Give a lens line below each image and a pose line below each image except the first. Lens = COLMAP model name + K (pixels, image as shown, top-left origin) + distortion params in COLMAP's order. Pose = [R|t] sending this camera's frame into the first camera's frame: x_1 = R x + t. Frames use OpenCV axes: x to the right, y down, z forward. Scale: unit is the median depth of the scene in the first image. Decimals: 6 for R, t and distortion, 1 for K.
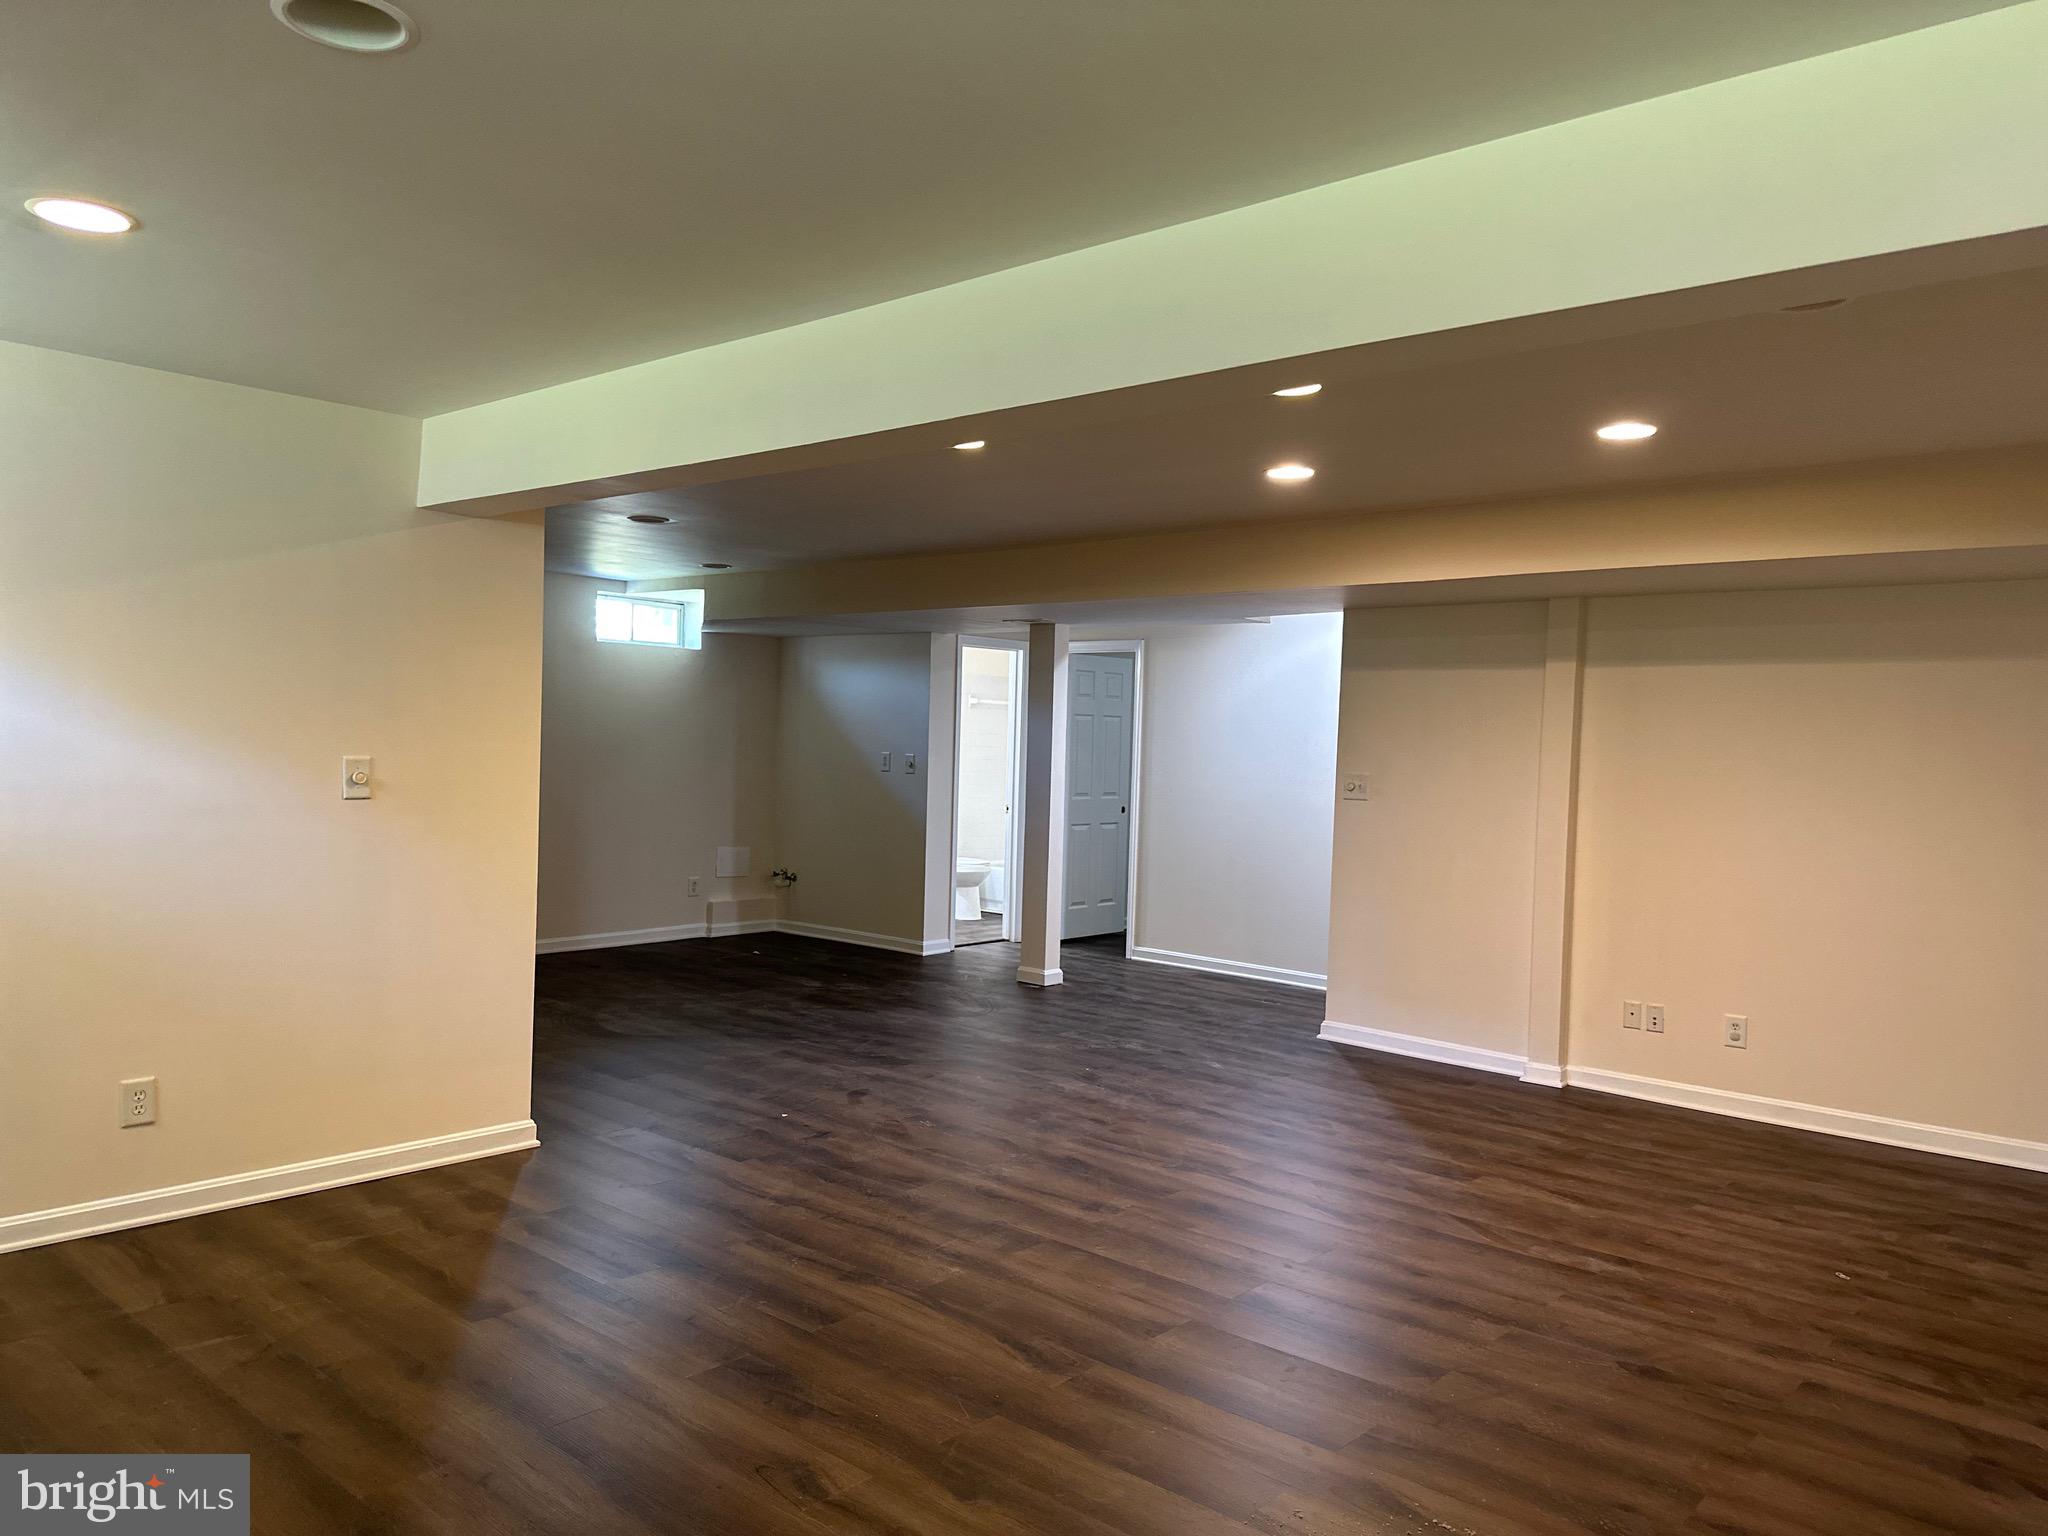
lens RADIAL K [[1439.1, 0, 1034.5], [0, 1439.1, 779.9], [0, 0, 1]] dist [0.084459, -0.124906]
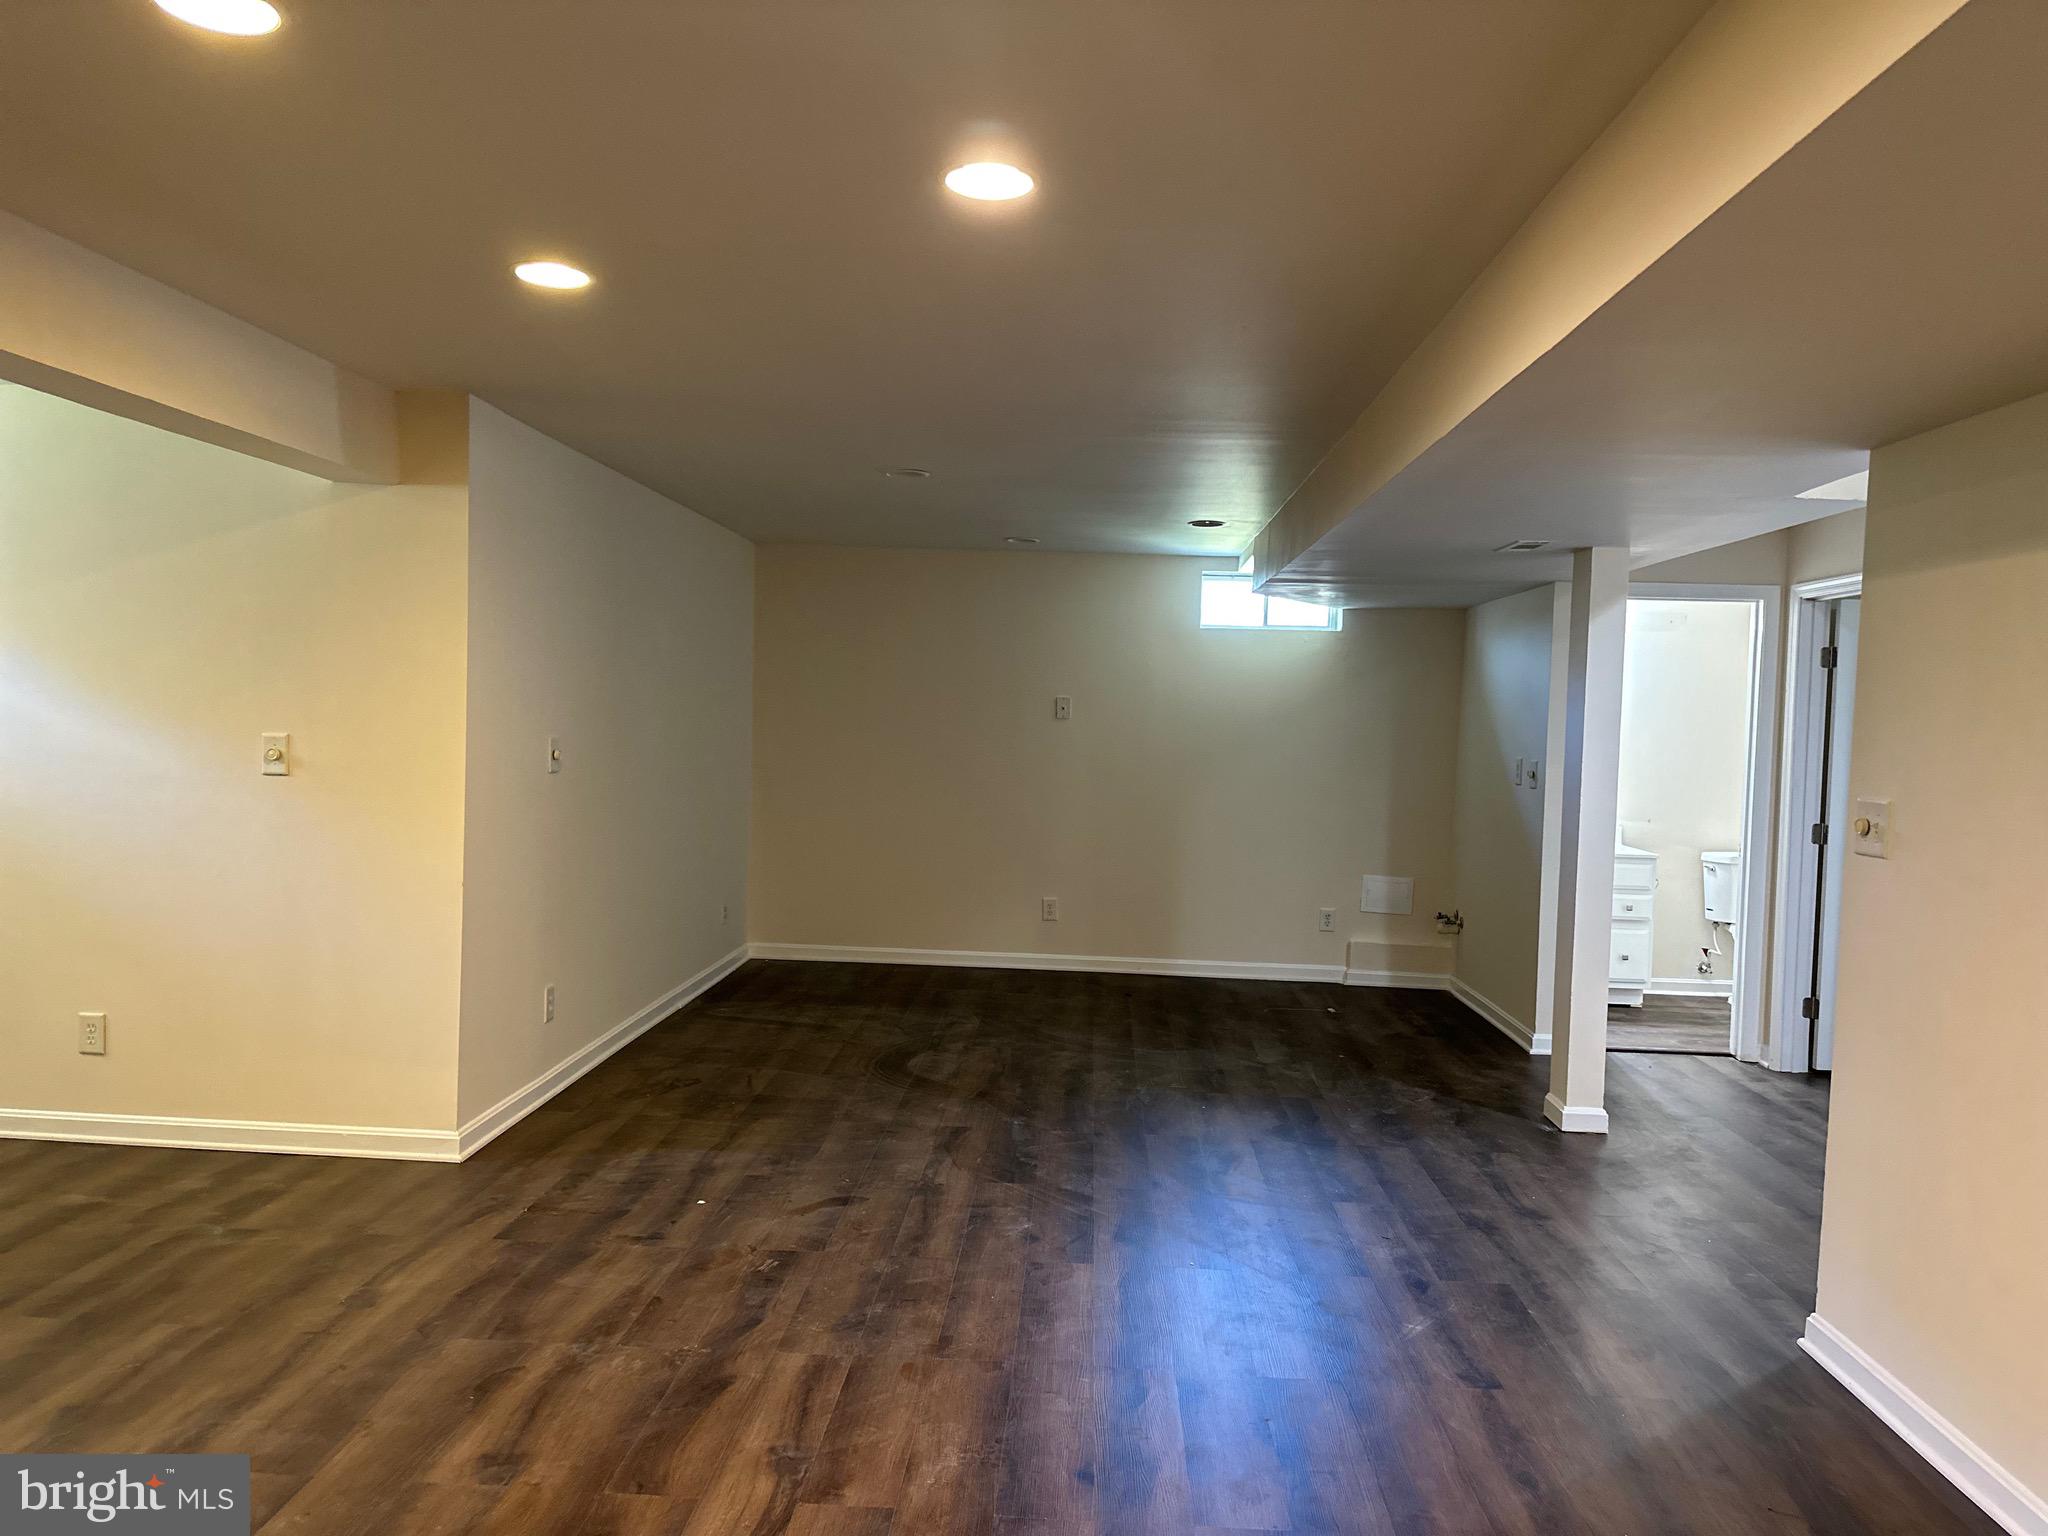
lens RADIAL K [[1439.1, 0, 1034.5], [0, 1439.1, 779.9], [0, 0, 1]] dist [0.084459, -0.124906]
pose [[0.616396, 0.022178, -0.787124, 0.557701], [-0.033566, 0.999435, 0.001875, -0.002712], [0.786720, 0.025264, 0.616792, 0.666280]]
